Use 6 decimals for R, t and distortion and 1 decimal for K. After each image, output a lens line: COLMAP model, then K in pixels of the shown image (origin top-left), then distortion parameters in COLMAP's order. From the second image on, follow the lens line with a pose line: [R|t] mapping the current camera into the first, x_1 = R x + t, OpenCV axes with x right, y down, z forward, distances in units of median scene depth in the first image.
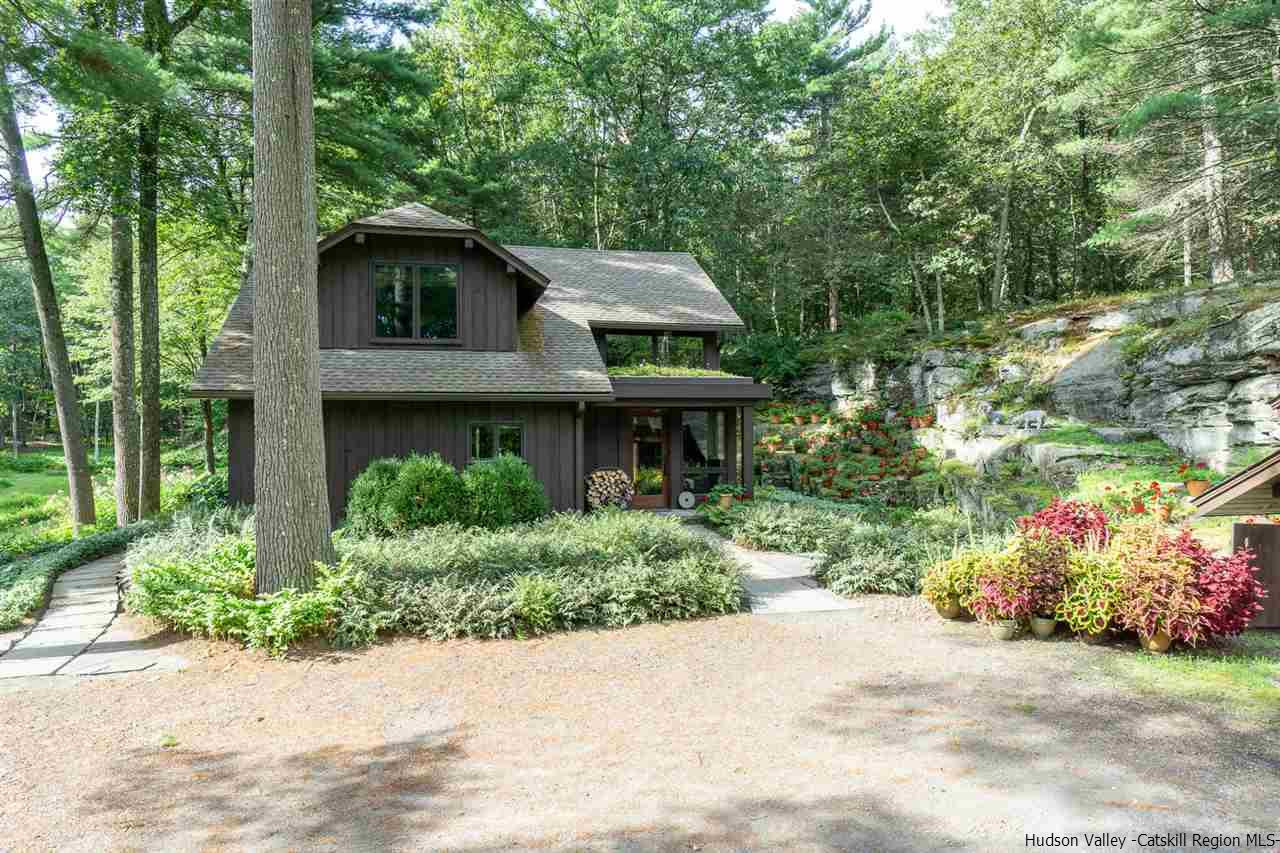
lens RADIAL K [[826.4, 0, 641.6], [0, 826.4, 392.2], [0, 0, 1]] dist [-0.002545, -0.000344]
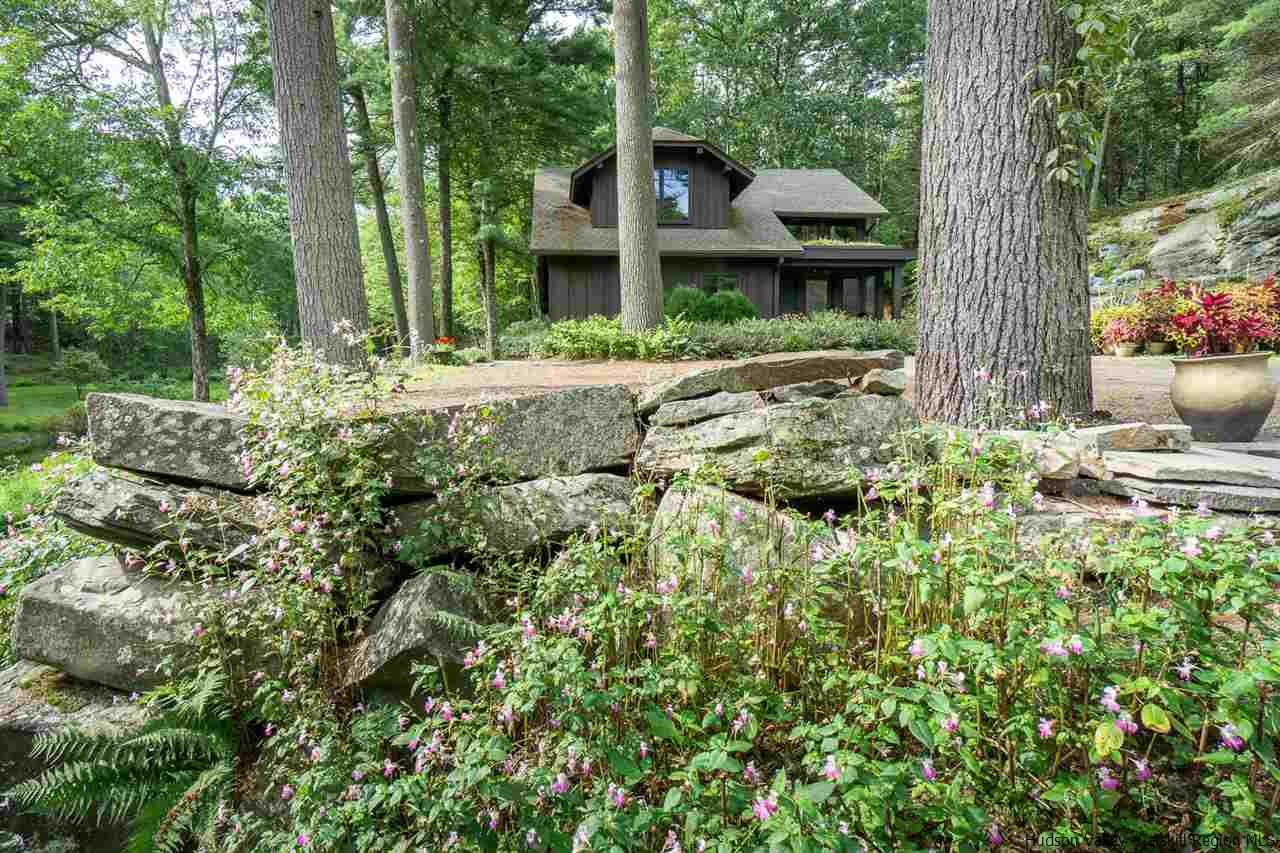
lens RADIAL K [[675.3, 0, 613.4], [0, 675.3, 363.5], [0, 0, 1]] dist [-0.001843, 0.001412]
pose [[0.981618, 0.006112, -0.190761, -0.129660], [0.004833, 0.998371, 0.056859, 0.122935], [0.190797, -0.056736, 0.979988, -0.205802]]
